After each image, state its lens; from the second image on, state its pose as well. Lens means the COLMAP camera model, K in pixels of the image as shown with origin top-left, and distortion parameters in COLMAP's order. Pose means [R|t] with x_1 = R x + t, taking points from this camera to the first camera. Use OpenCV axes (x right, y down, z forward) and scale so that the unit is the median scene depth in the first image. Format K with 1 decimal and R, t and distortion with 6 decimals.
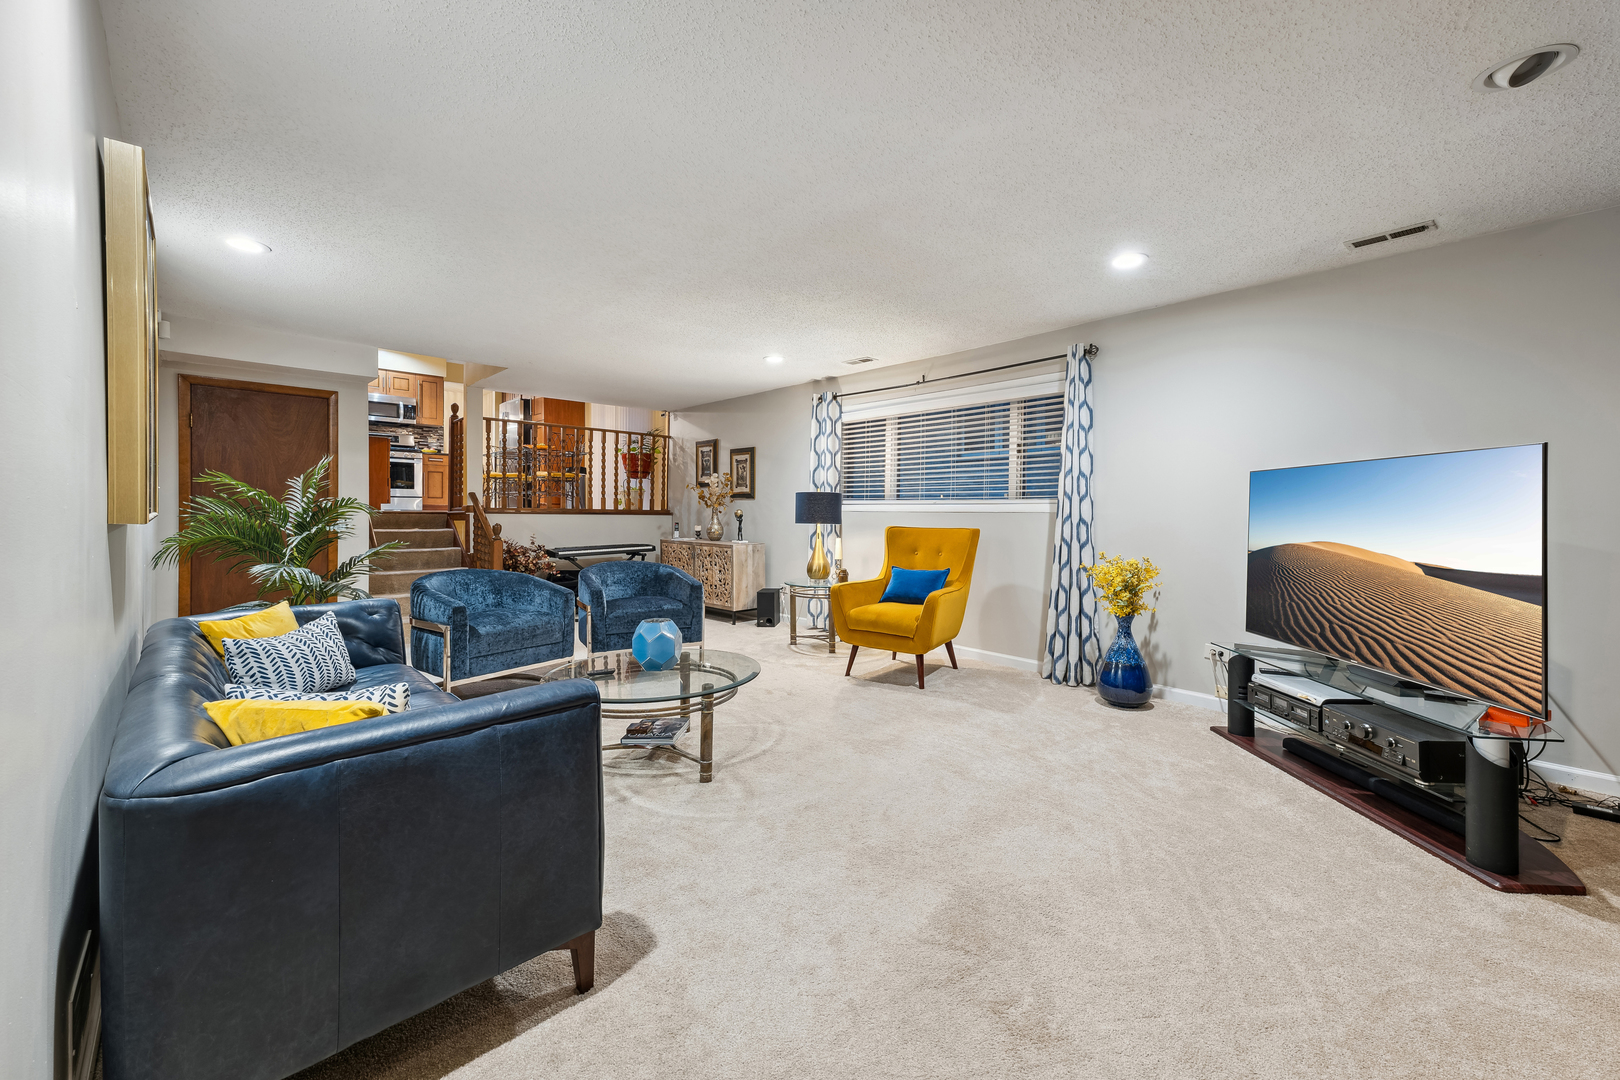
lens RADIAL K [[649.9, 0, 810.0], [0, 649.9, 540.0], [0, 0, 1]] dist [0.002110, 0.000219]
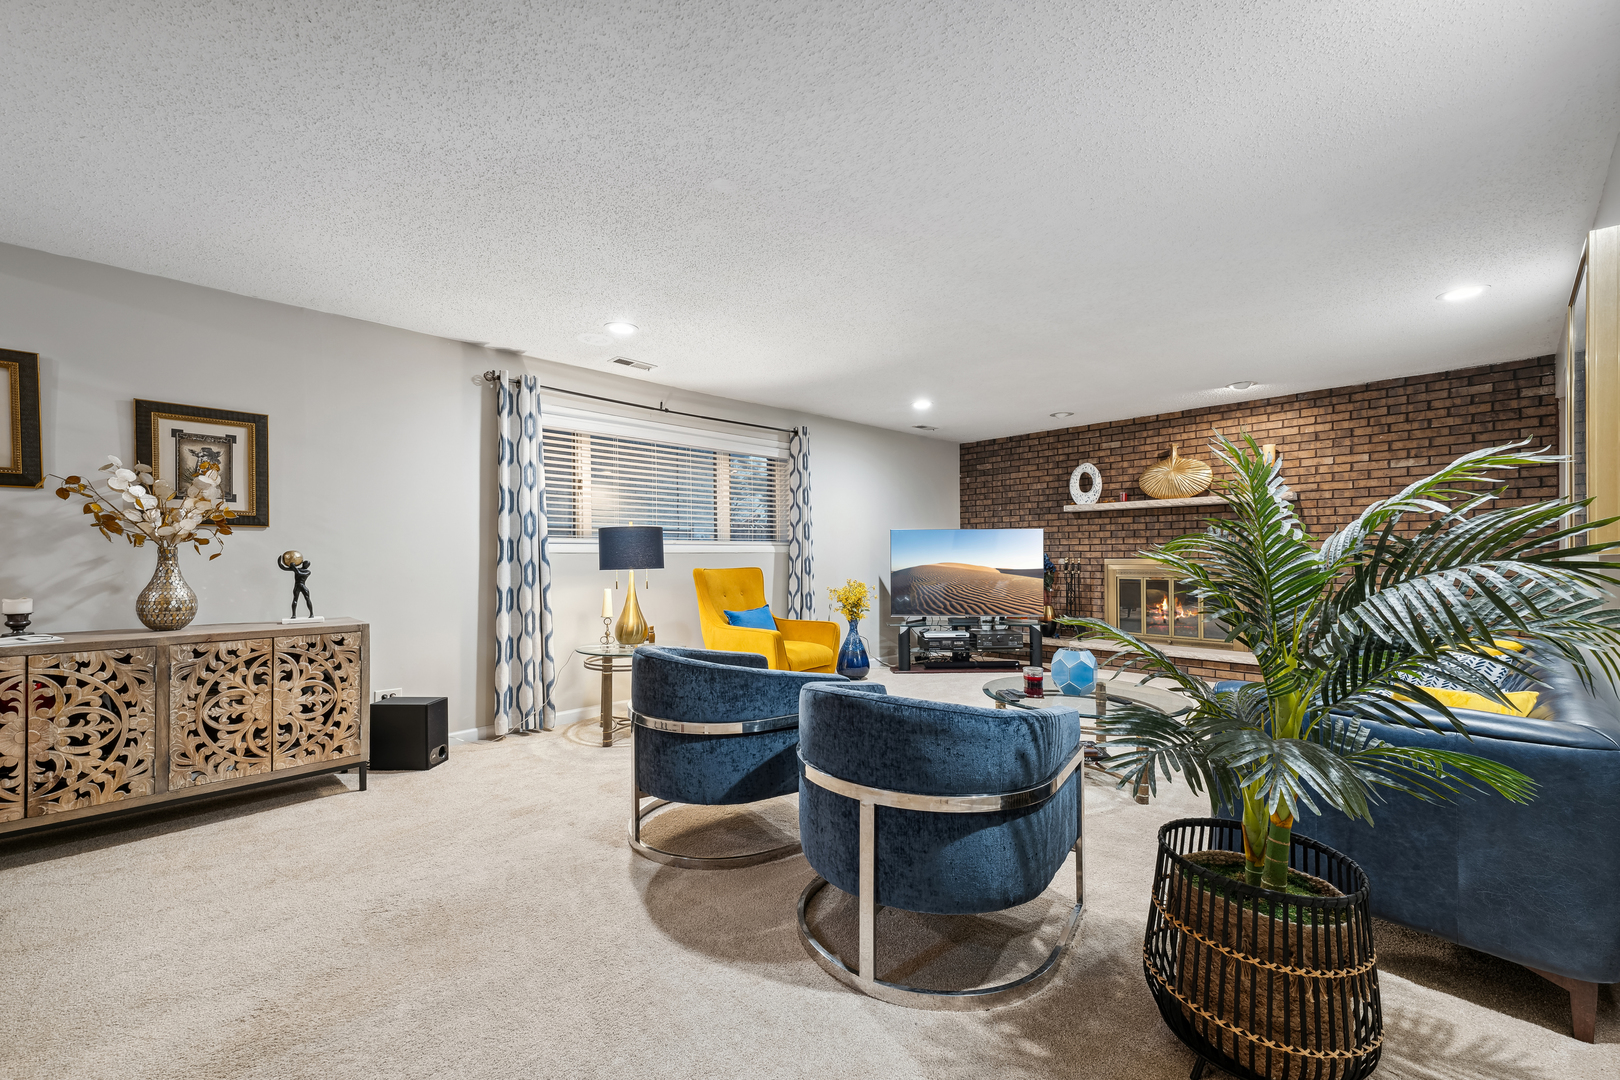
lens RADIAL K [[649.9, 0, 810.0], [0, 649.9, 540.0], [0, 0, 1]] dist [0.002110, 0.000219]
pose [[-0.047307, 0.015444, 0.998761, -0.638359], [0.052433, 0.998540, -0.012957, -0.032856], [-0.997503, 0.051755, -0.048048, 0.731025]]
